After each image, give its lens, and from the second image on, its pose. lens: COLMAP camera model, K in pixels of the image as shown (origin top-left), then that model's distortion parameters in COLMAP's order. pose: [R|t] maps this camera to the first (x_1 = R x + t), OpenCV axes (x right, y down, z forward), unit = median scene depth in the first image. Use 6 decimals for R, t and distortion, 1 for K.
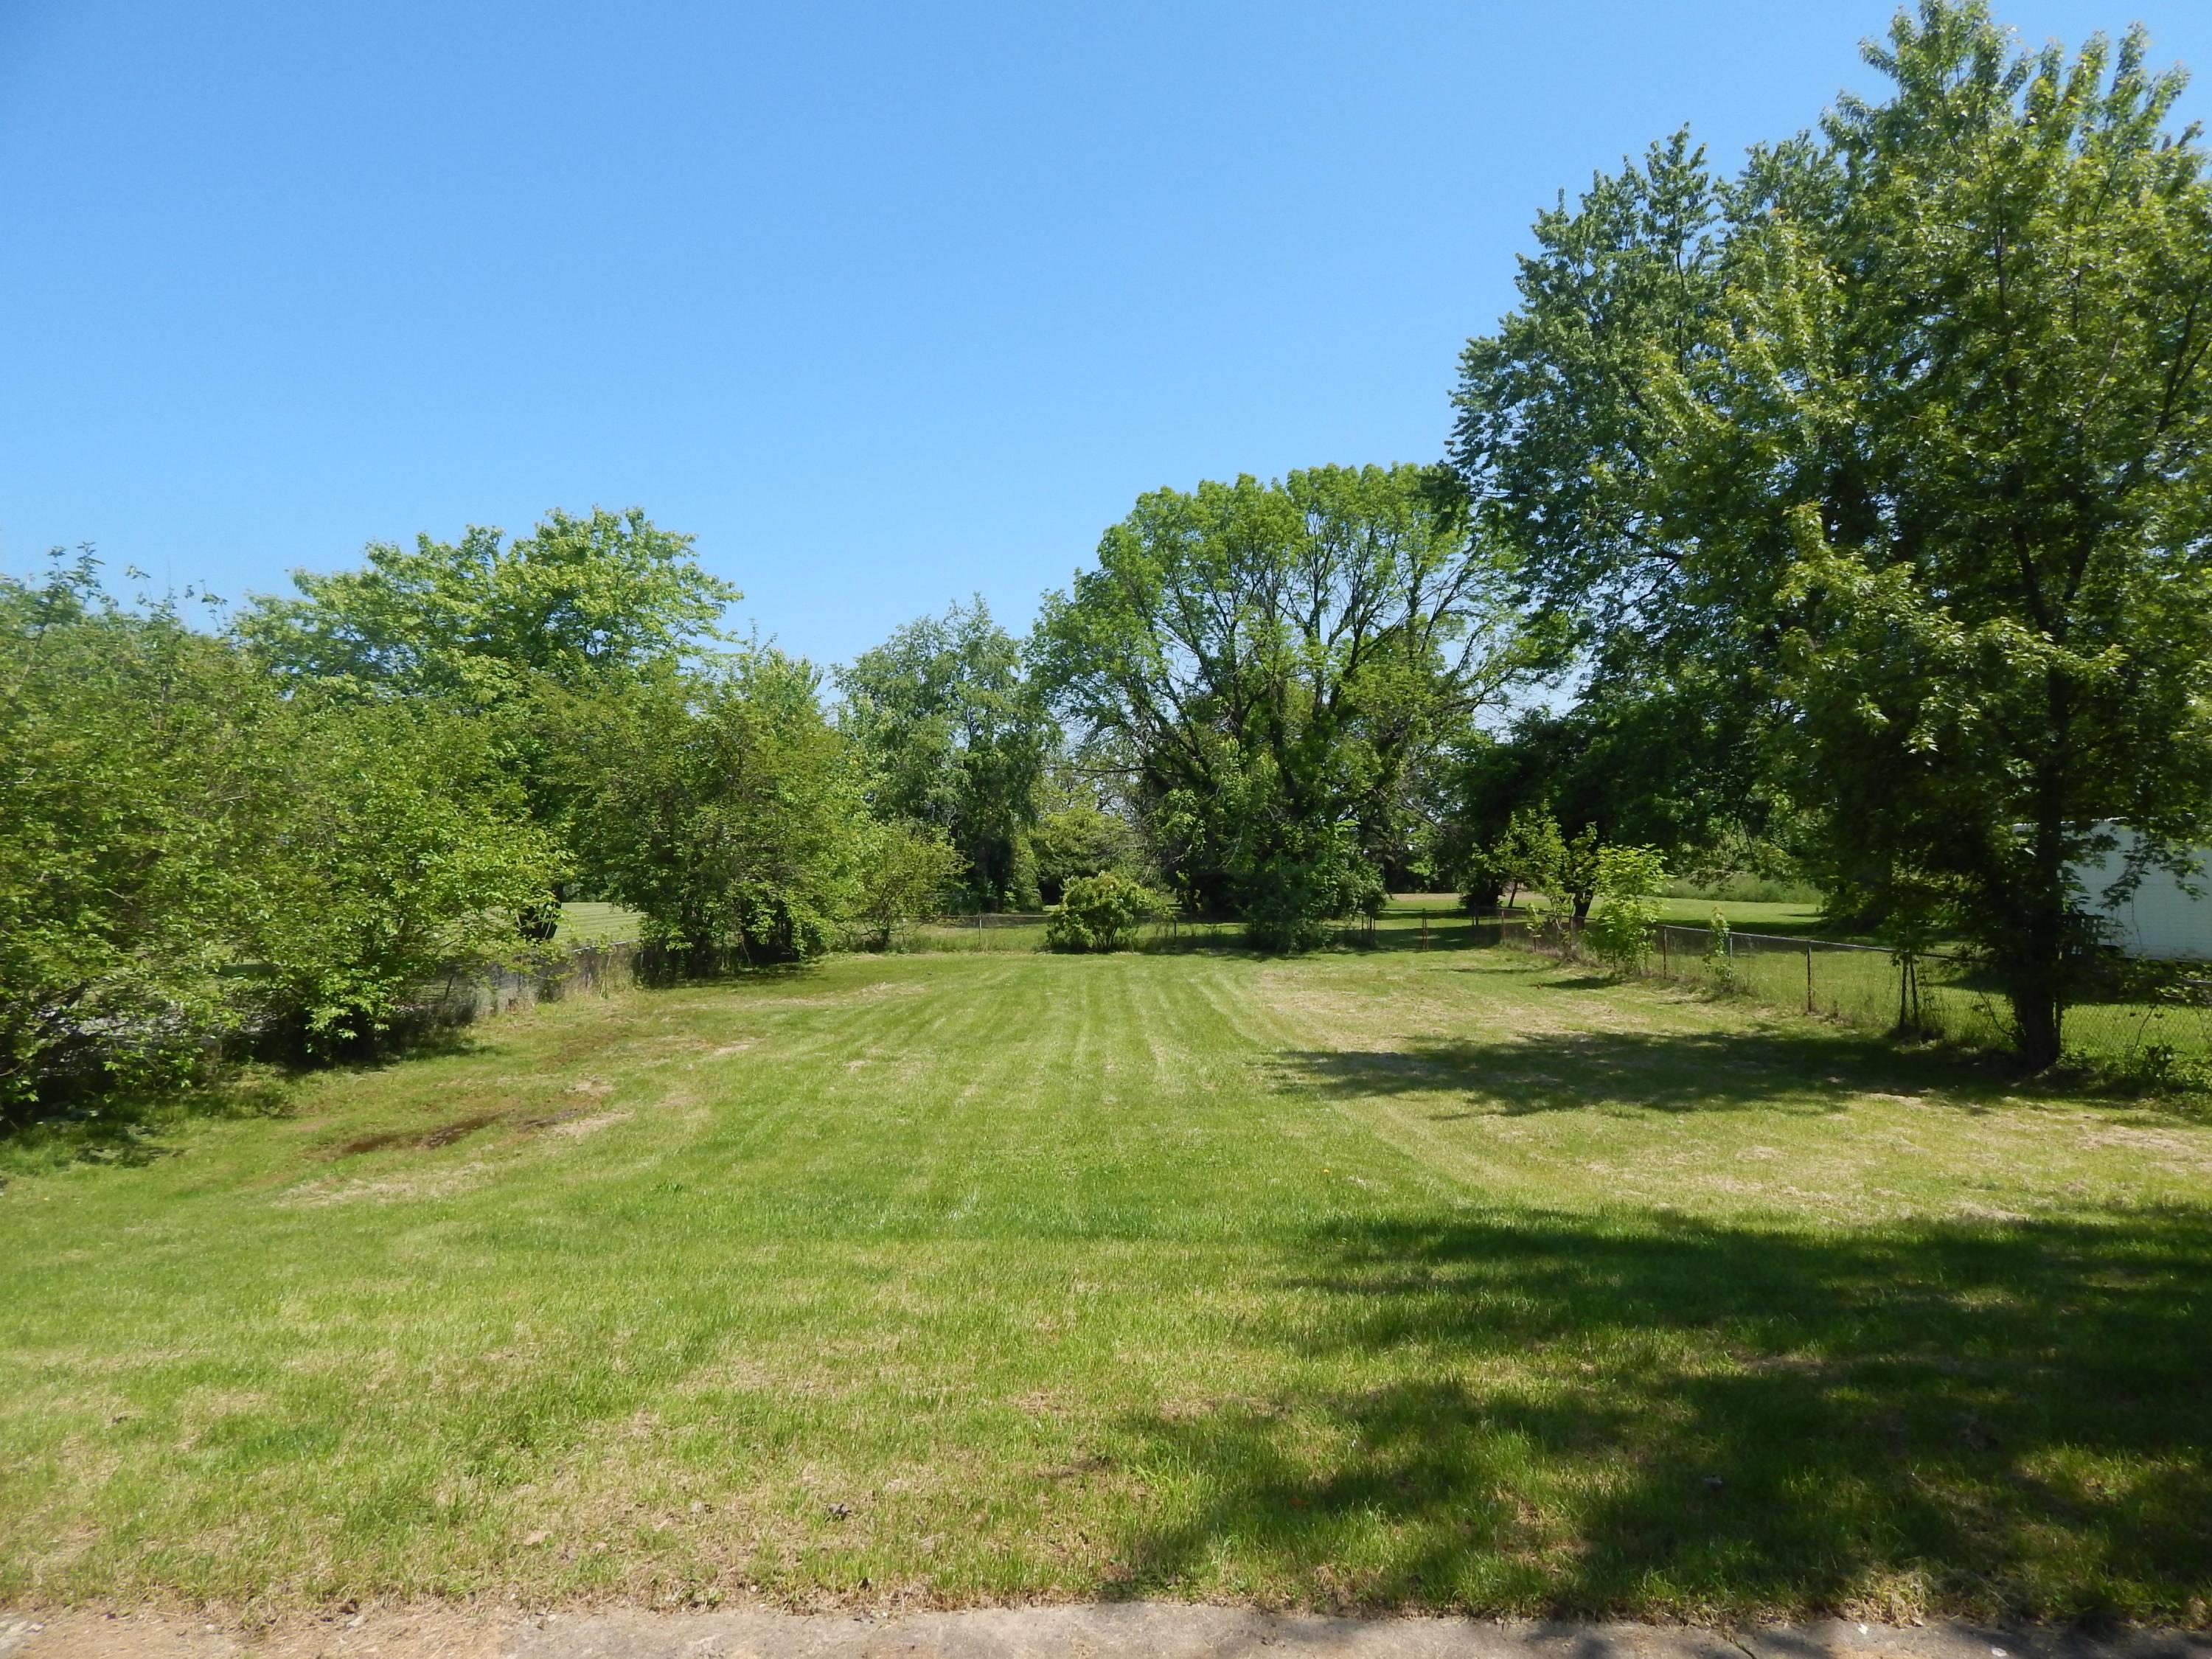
lens RADIAL K [[1445.4, 0, 1104.2], [0, 1445.4, 830.0], [0, 0, 1]] dist [0.000972, -0.005351]
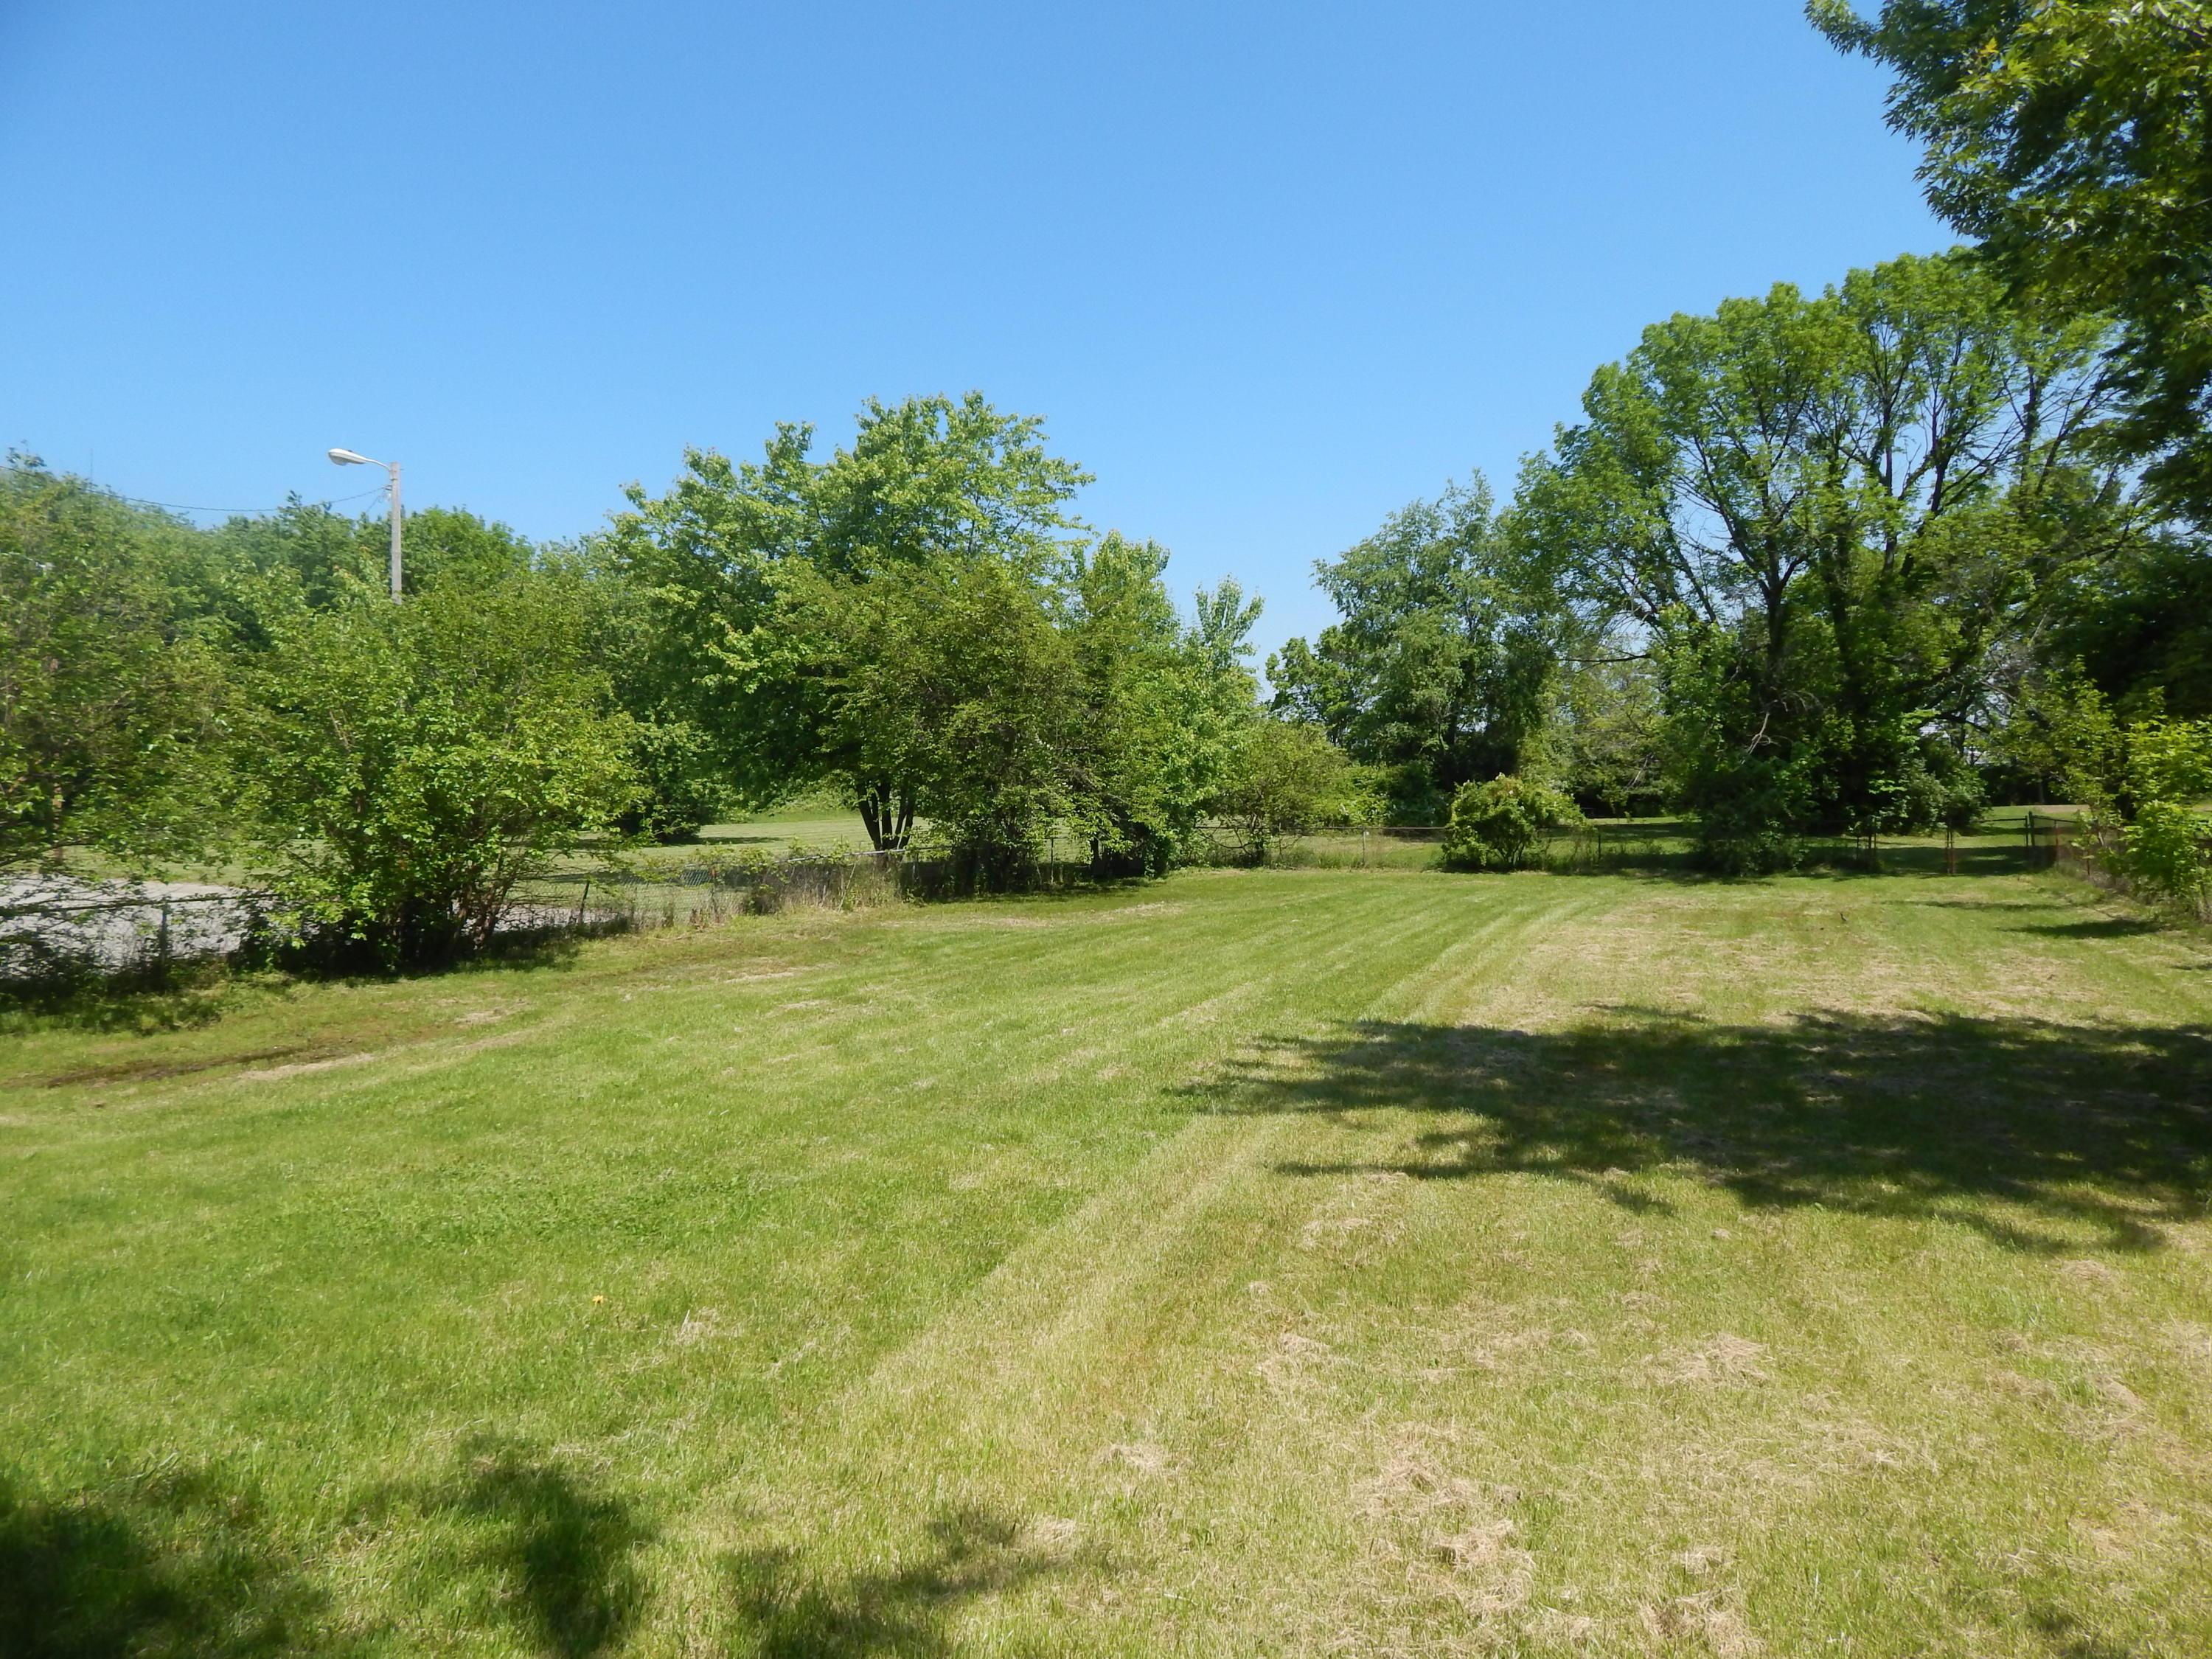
lens RADIAL K [[1445.4, 0, 1106.9], [0, 1445.4, 833.3], [0, 0, 1]] dist [0.000972, -0.005351]
pose [[0.915990, 0.004206, -0.401180, 0.078379], [0.020204, 0.998193, 0.056595, 0.006983], [0.400693, -0.059946, 0.914249, 0.095123]]
